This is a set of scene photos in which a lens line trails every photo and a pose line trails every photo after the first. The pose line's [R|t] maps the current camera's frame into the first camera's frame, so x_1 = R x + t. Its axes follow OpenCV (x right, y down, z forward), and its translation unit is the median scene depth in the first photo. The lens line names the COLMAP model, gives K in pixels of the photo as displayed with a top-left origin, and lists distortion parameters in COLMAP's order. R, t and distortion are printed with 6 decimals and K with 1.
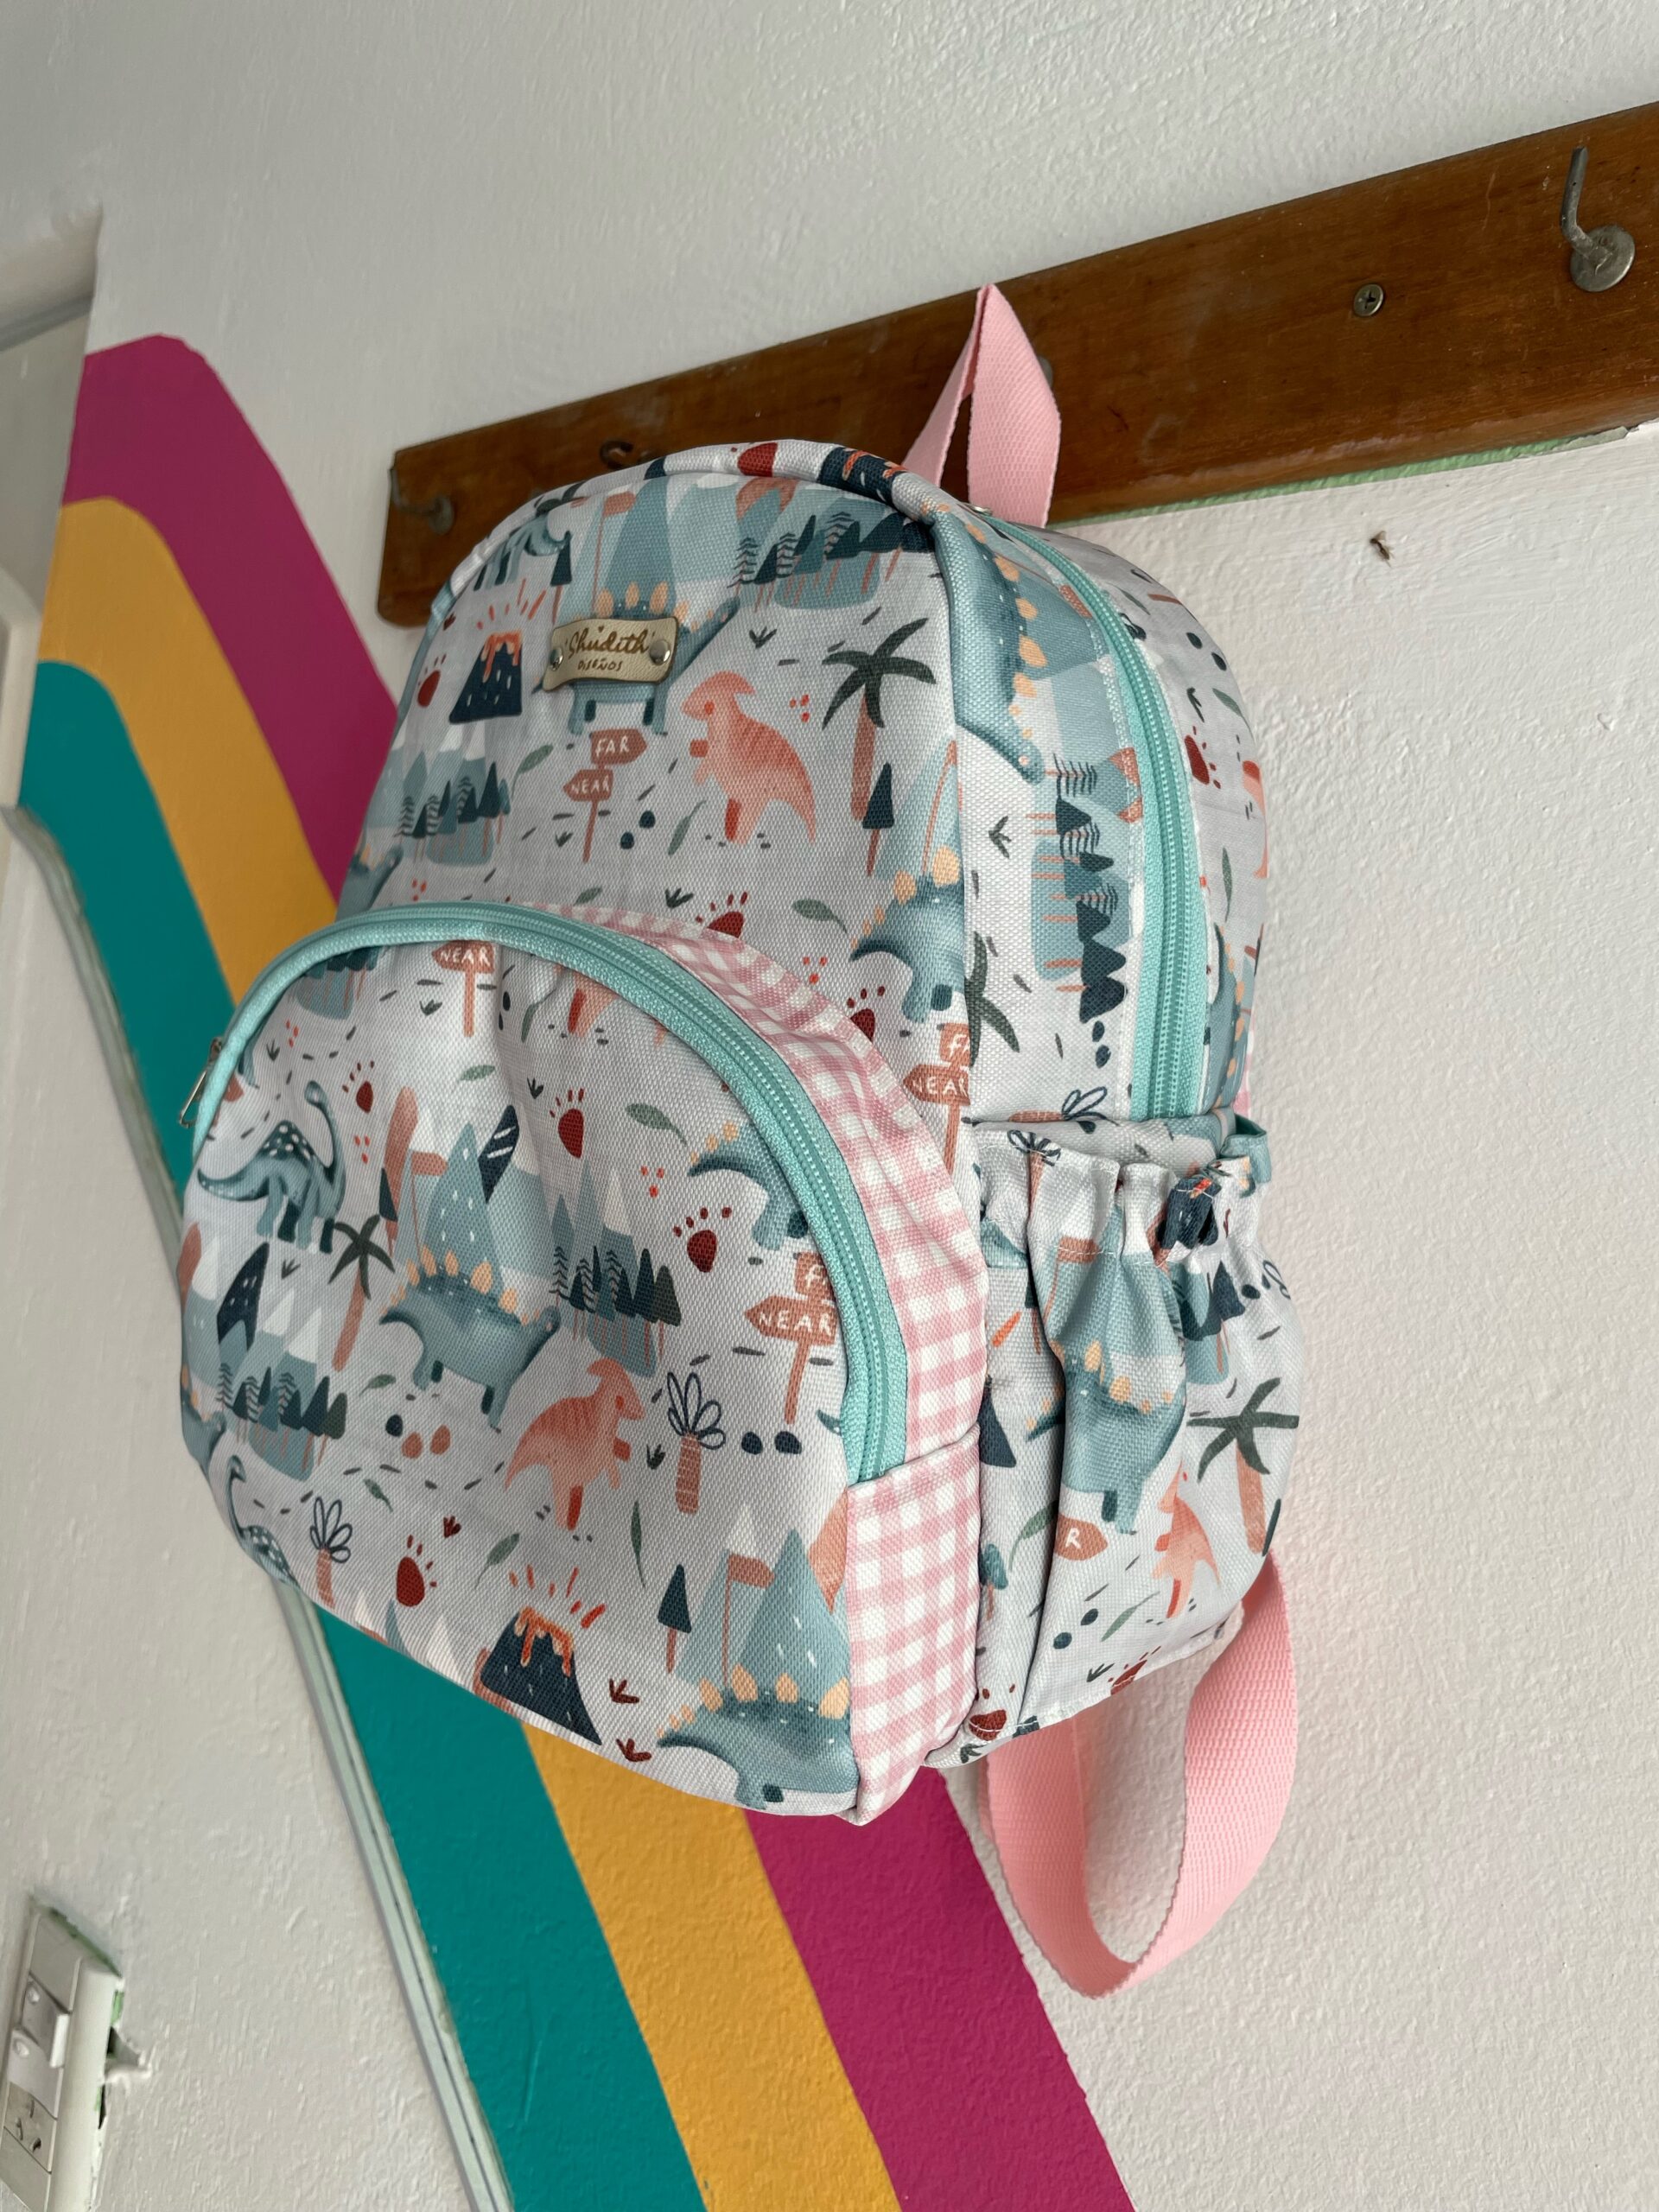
lens RADIAL K [[1708.3, 0, 835.7], [0, 1708.3, 1103.9], [0, 0, 1]] dist [0.082069, -0.124891]
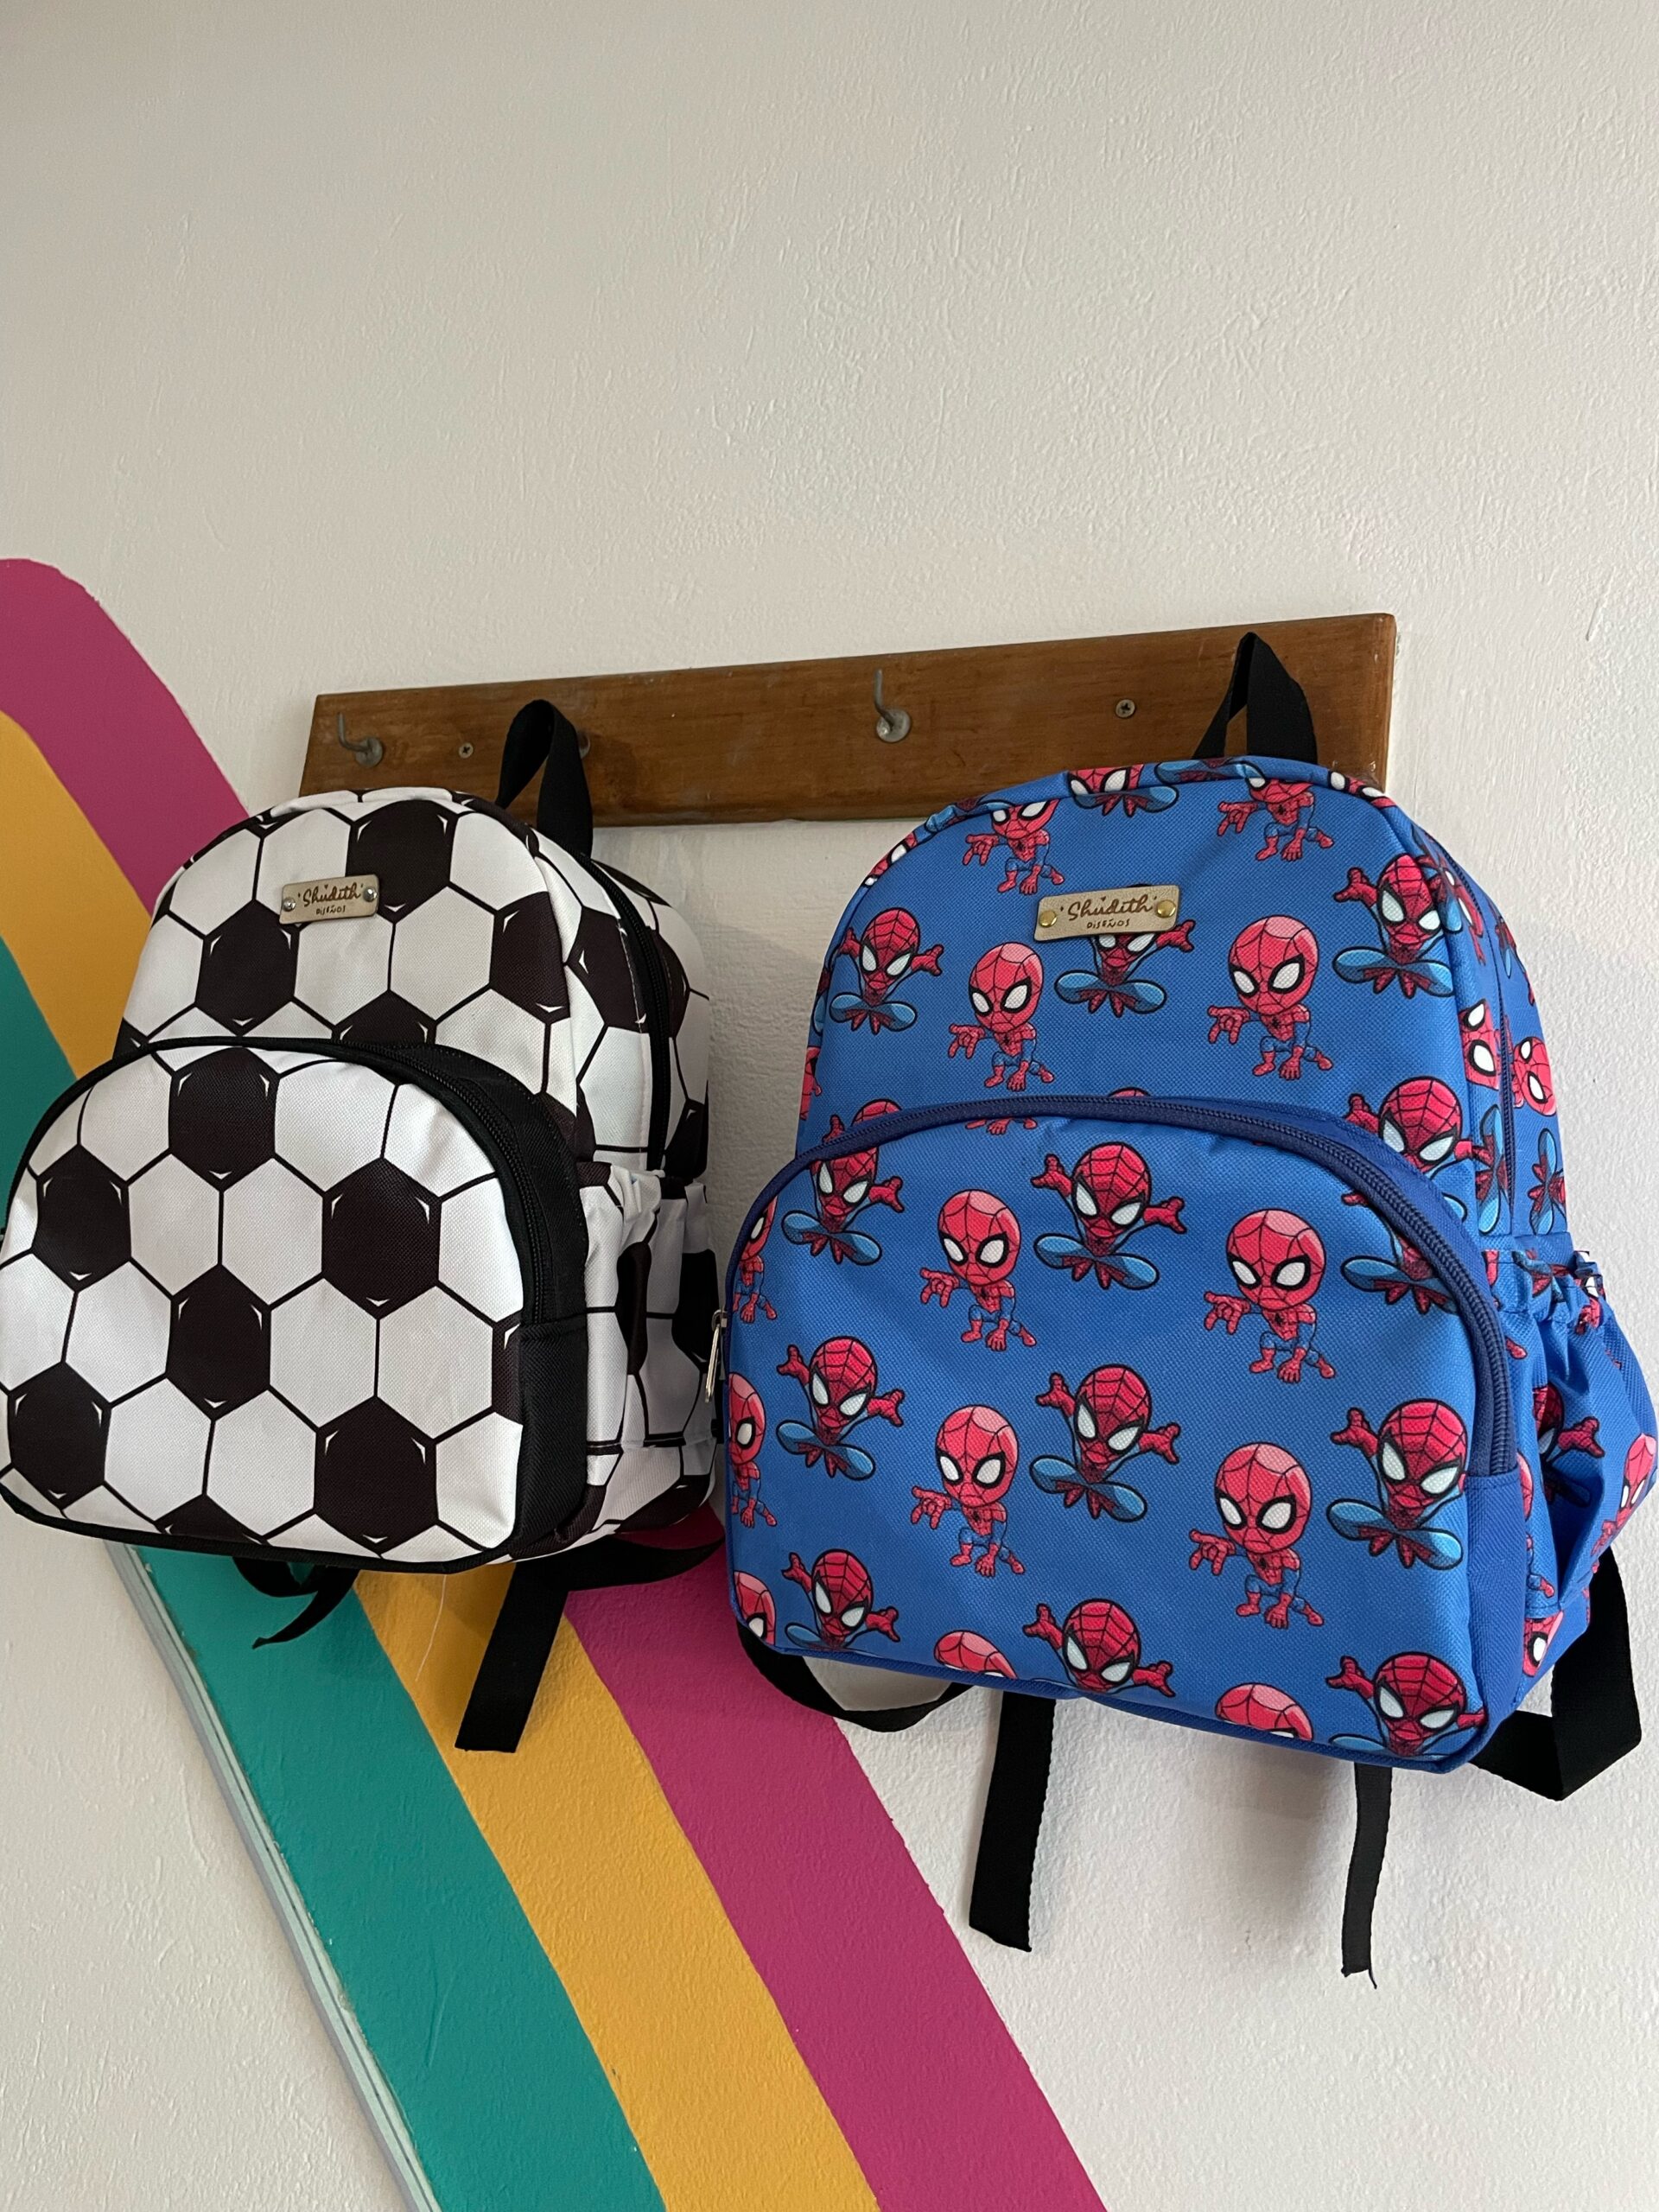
lens RADIAL K [[1708.3, 0, 851.4], [0, 1708.3, 1121.7], [0, 0, 1]] dist [0.082069, -0.124891]
pose [[0.953753, 0.048553, 0.296644, -0.416970], [-0.010140, 0.991504, -0.129683, 0.137734], [-0.300420, 0.120678, 0.946142, -0.420661]]
